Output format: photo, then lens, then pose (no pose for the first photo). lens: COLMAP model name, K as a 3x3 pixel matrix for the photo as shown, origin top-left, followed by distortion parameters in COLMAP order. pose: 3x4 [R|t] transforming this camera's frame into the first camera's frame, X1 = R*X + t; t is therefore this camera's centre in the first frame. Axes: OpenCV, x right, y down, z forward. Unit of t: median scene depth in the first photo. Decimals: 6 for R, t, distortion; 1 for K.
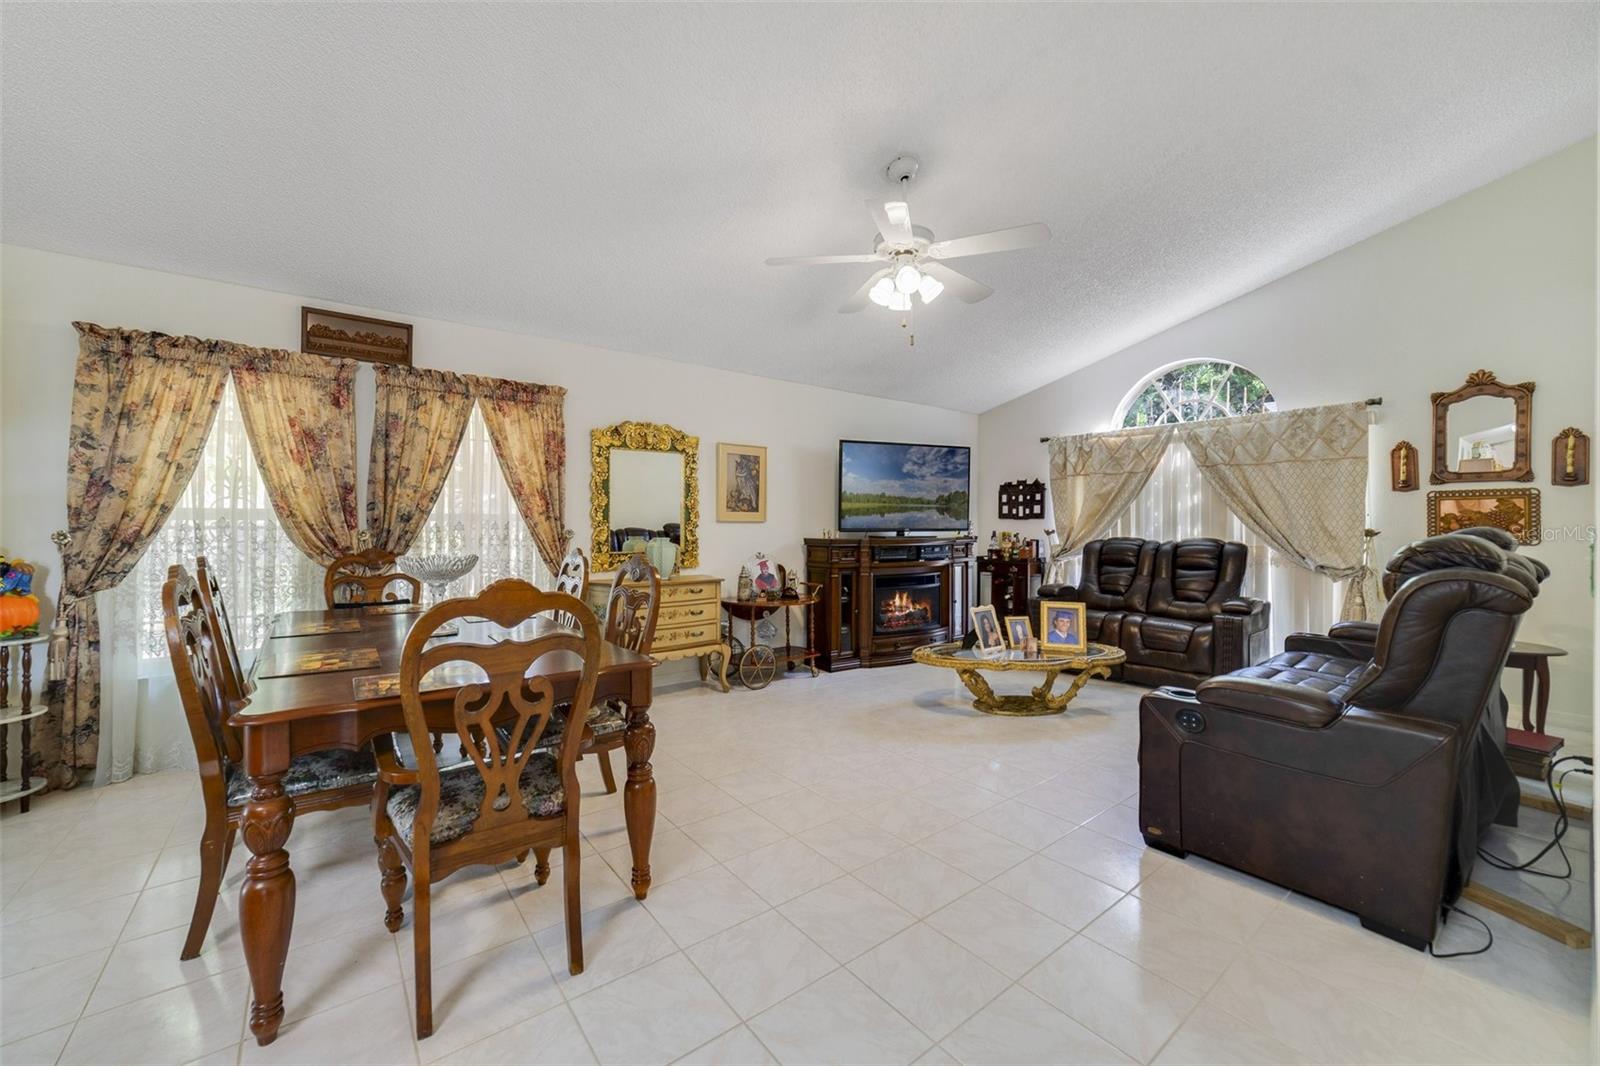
lens RADIAL K [[623.2, 0, 781.4], [0, 623.2, 527.4], [0, 0, 1]] dist [-0.001486, 0.000128]
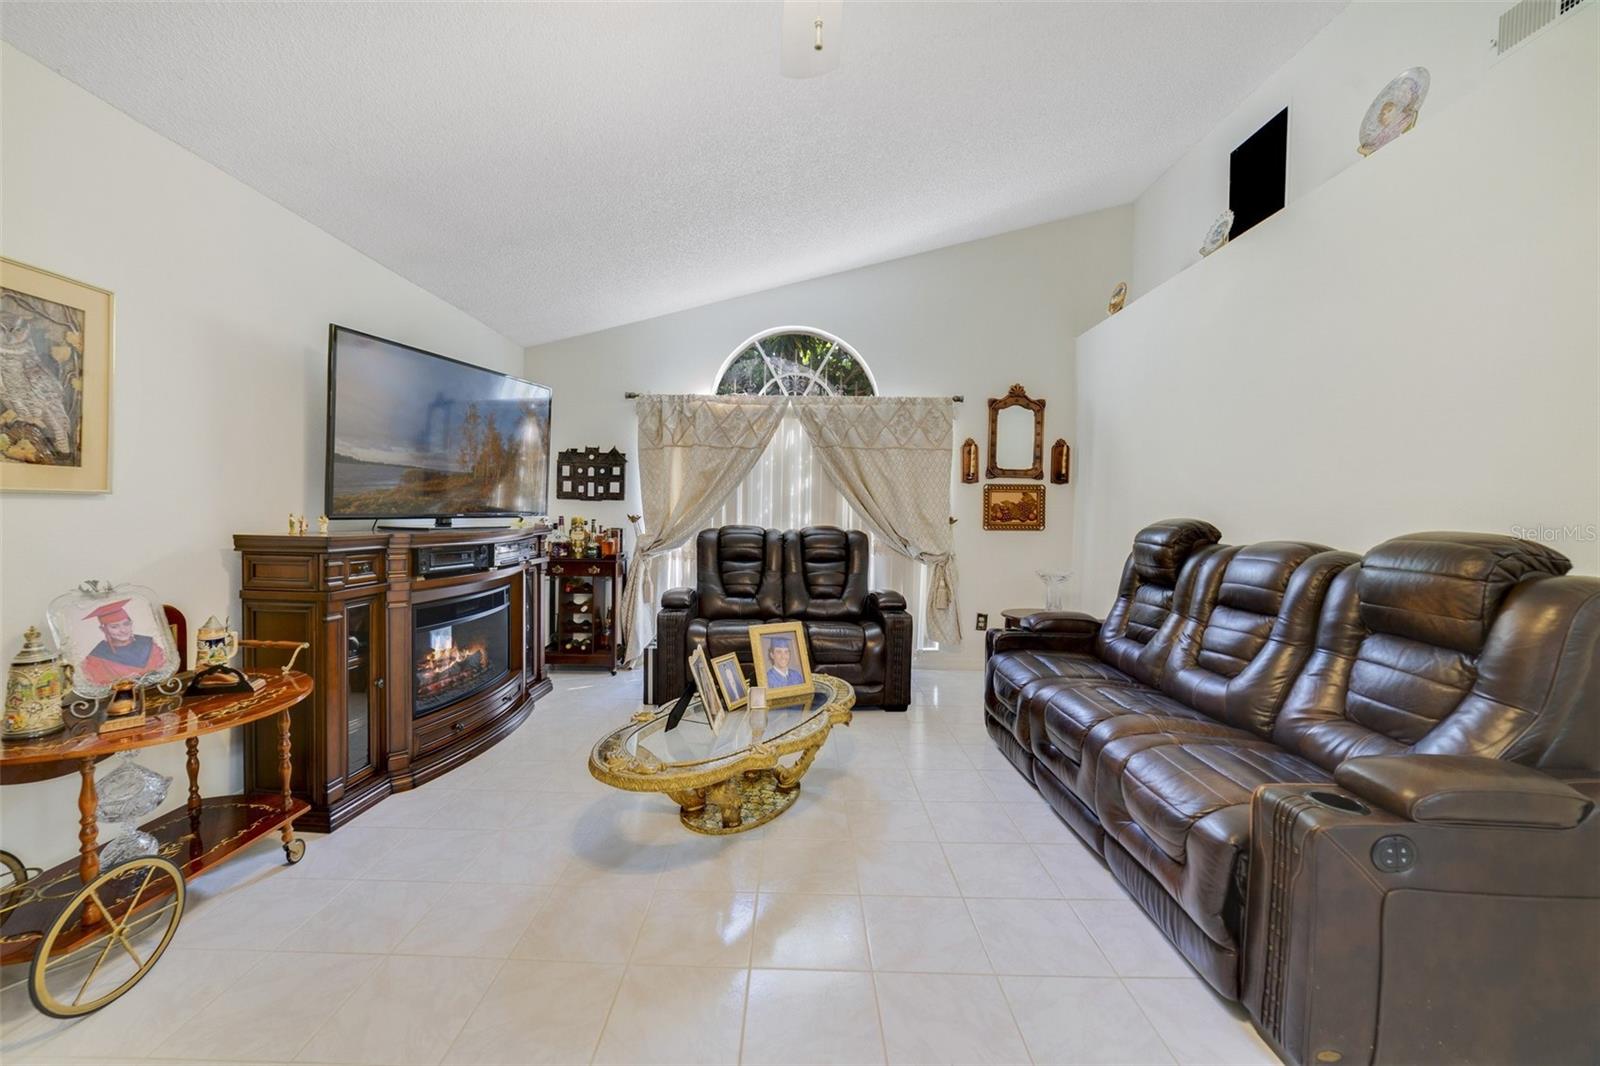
lens RADIAL K [[623.2, 0, 781.4], [0, 623.2, 527.4], [0, 0, 1]] dist [-0.001486, 0.000128]
pose [[0.622718, -0.013465, 0.782331, -0.064976], [-0.011607, 0.999583, 0.026443, -0.003917], [-0.782360, -0.025547, 0.622302, 0.450867]]
